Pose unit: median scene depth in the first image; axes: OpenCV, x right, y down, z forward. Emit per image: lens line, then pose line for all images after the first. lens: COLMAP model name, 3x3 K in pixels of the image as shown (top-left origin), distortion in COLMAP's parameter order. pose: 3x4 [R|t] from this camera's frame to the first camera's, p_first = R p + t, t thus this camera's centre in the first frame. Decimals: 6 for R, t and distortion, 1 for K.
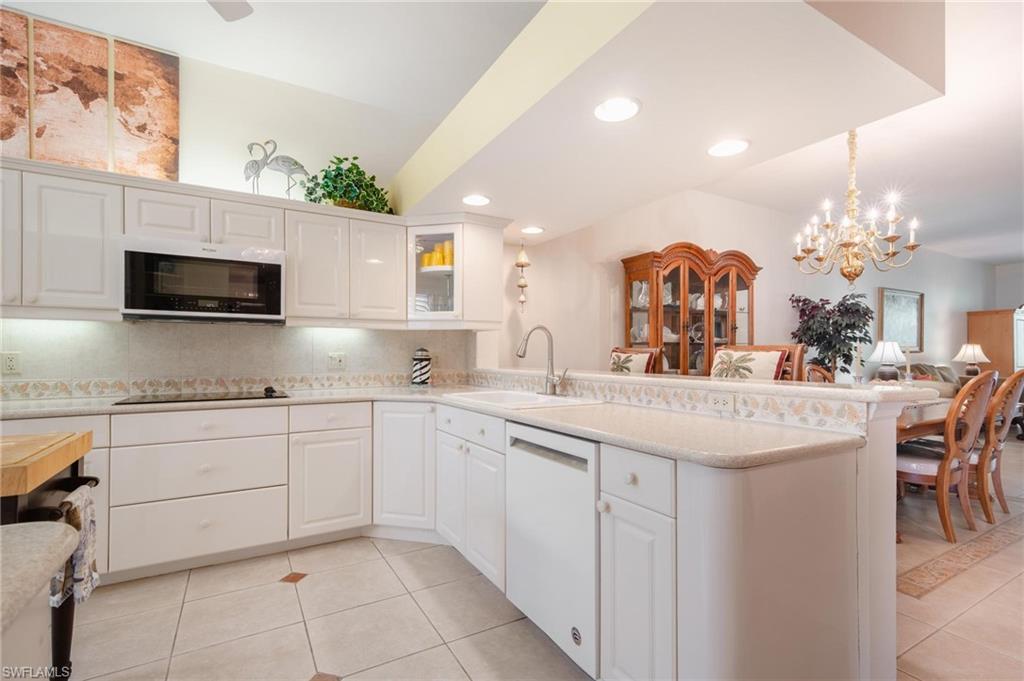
lens RADIAL K [[469.4, 0, 512.4], [0, 469.4, 352.4], [0, 0, 1]] dist [0.015151, -0.000135]
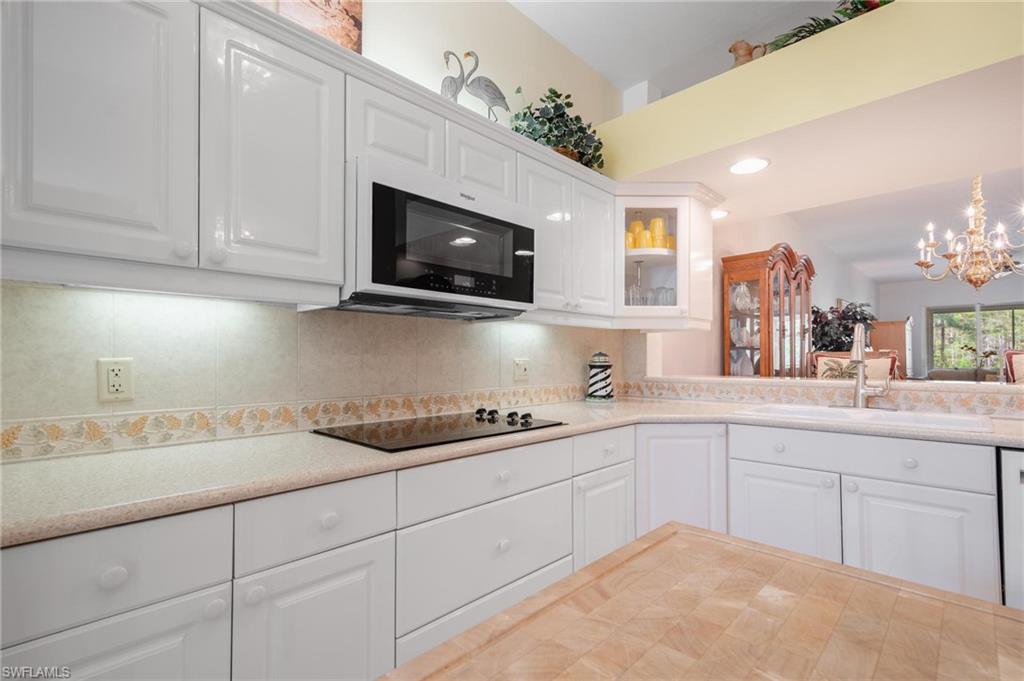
lens RADIAL K [[457.3, 0, 506.1], [0, 457.3, 355.1], [0, 0, 1]] dist [0.007054, -0.000135]
pose [[0.968388, -0.001398, 0.249444, -0.595546], [0.003033, 0.999976, -0.006171, -0.000180], [-0.249429, 0.006733, 0.968370, 0.320509]]
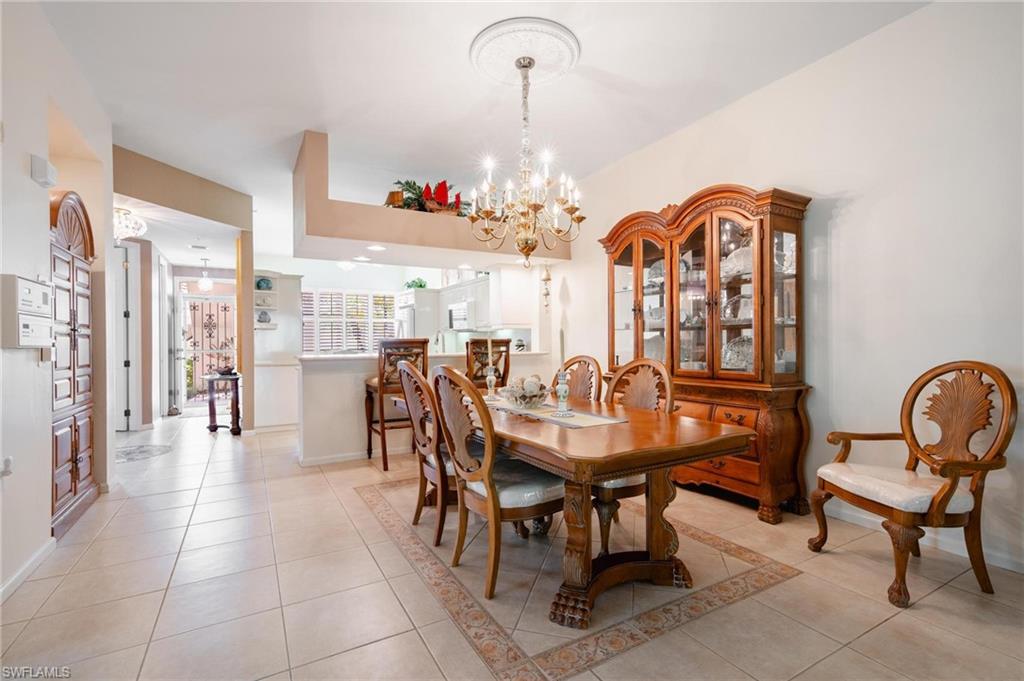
lens RADIAL K [[471.4, 0, 515.8], [0, 471.4, 343.5], [0, 0, 1]] dist [0.012160, -0.000053]
pose [[-0.003721, 0.002258, -0.999991, 1.726541], [0.010759, 0.999940, 0.002218, 0.002620], [0.999935, -0.010751, -0.003745, 1.085577]]
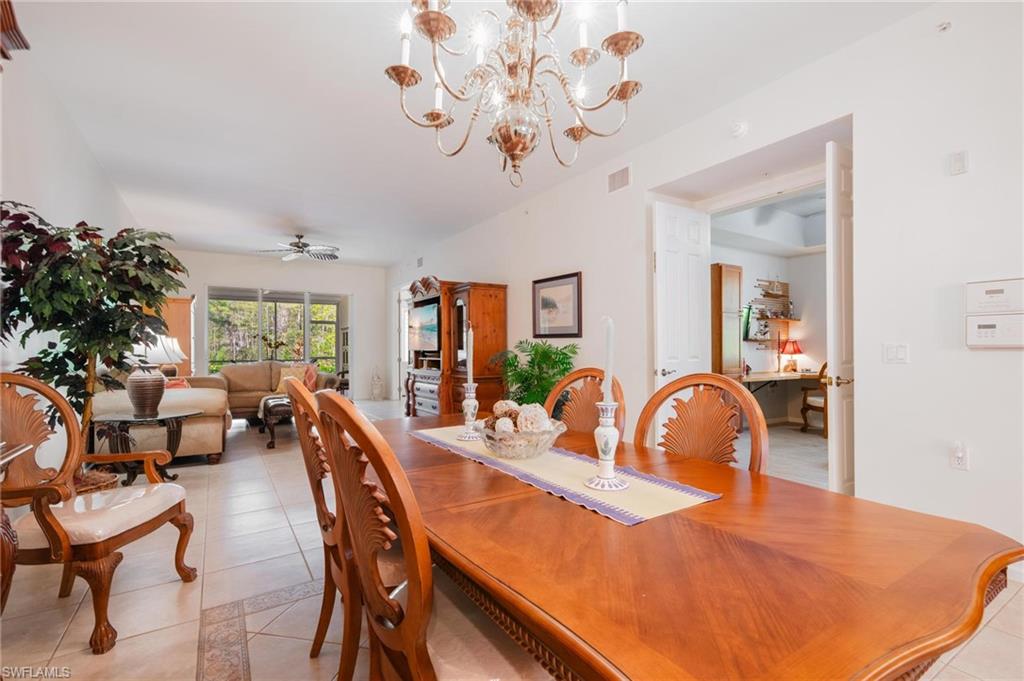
lens RADIAL K [[464.7, 0, 516.0], [0, 464.7, 351.3], [0, 0, 1]] dist [0.022735, 0.000222]
pose [[-0.050104, -0.005458, 0.998729, 0.357601], [-0.000460, 0.999985, 0.005442, 0.005764], [-0.998744, -0.000186, -0.050106, 1.140386]]
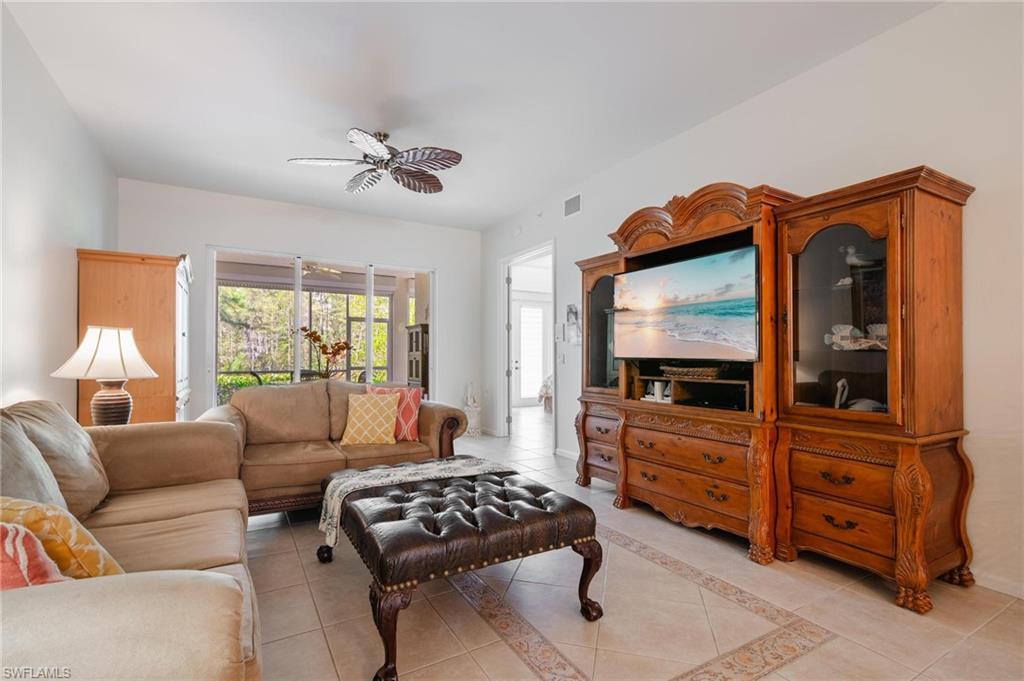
lens RADIAL K [[469.4, 0, 512.4], [0, 469.4, 352.4], [0, 0, 1]] dist [0.015151, -0.000135]
pose [[-0.013795, 0.007628, 0.999876, 1.547203], [-0.006196, 0.999951, -0.007714, 0.005906], [-0.999886, -0.006301, -0.013747, 1.792632]]
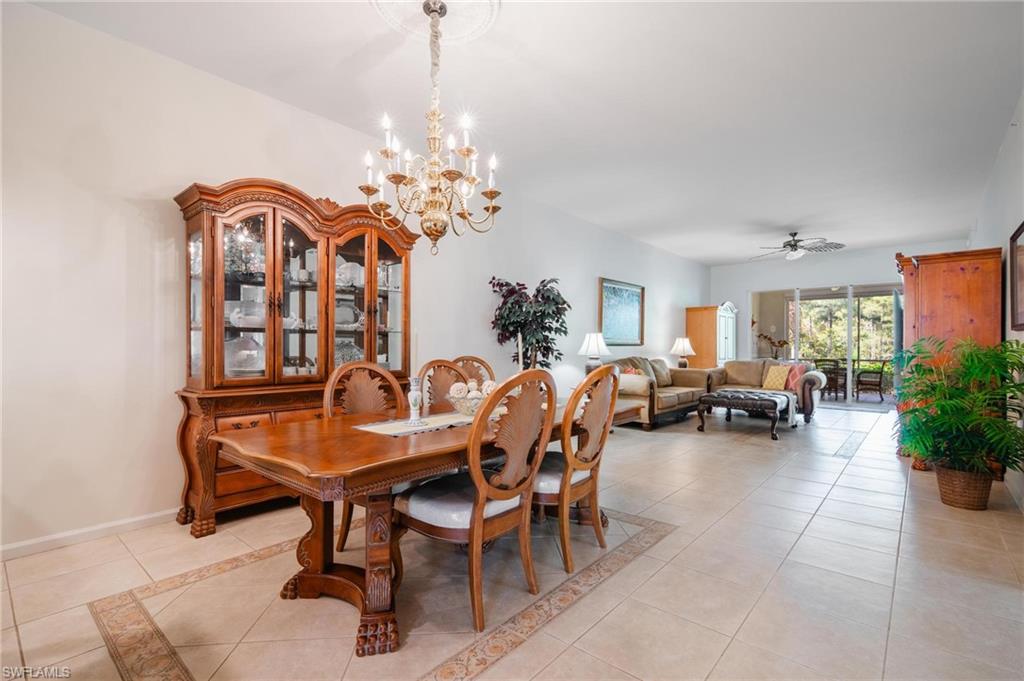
lens RADIAL K [[473.2, 0, 514.8], [0, 473.2, 349.5], [0, 0, 1]] dist [0.002761, 0.000114]
pose [[0.944270, 0.002217, 0.329165, 0.673398], [-0.005362, 0.999948, 0.008645, 0.003820], [-0.329129, -0.009928, 0.944233, 0.329724]]
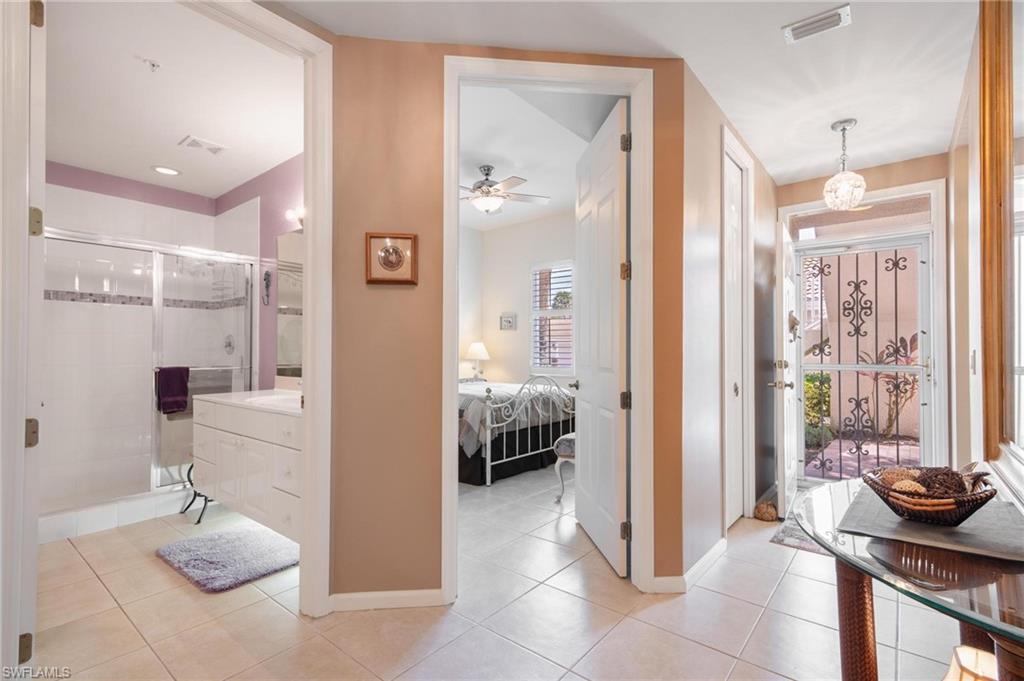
lens RADIAL K [[471.4, 0, 515.8], [0, 471.4, 343.5], [0, 0, 1]] dist [0.012160, -0.000053]
pose [[-0.934576, -0.010640, -0.355605, 0.231929], [-0.003746, 0.999792, -0.020068, 0.001076], [0.355744, -0.017423, -0.934421, 0.125318]]
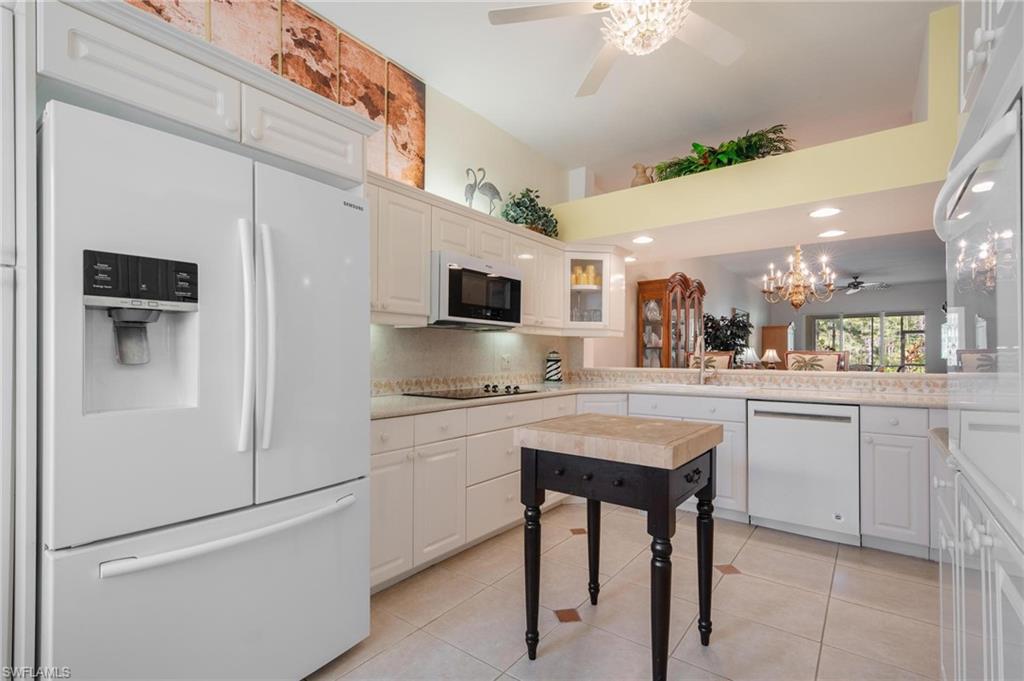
lens RADIAL K [[469.4, 0, 512.4], [0, 469.4, 352.4], [0, 0, 1]] dist [0.015151, -0.000135]
pose [[0.921700, 0.003872, 0.387883, -0.831515], [-0.002545, 0.999989, -0.003934, -0.000502], [-0.387894, 0.002639, 0.921700, -0.068233]]
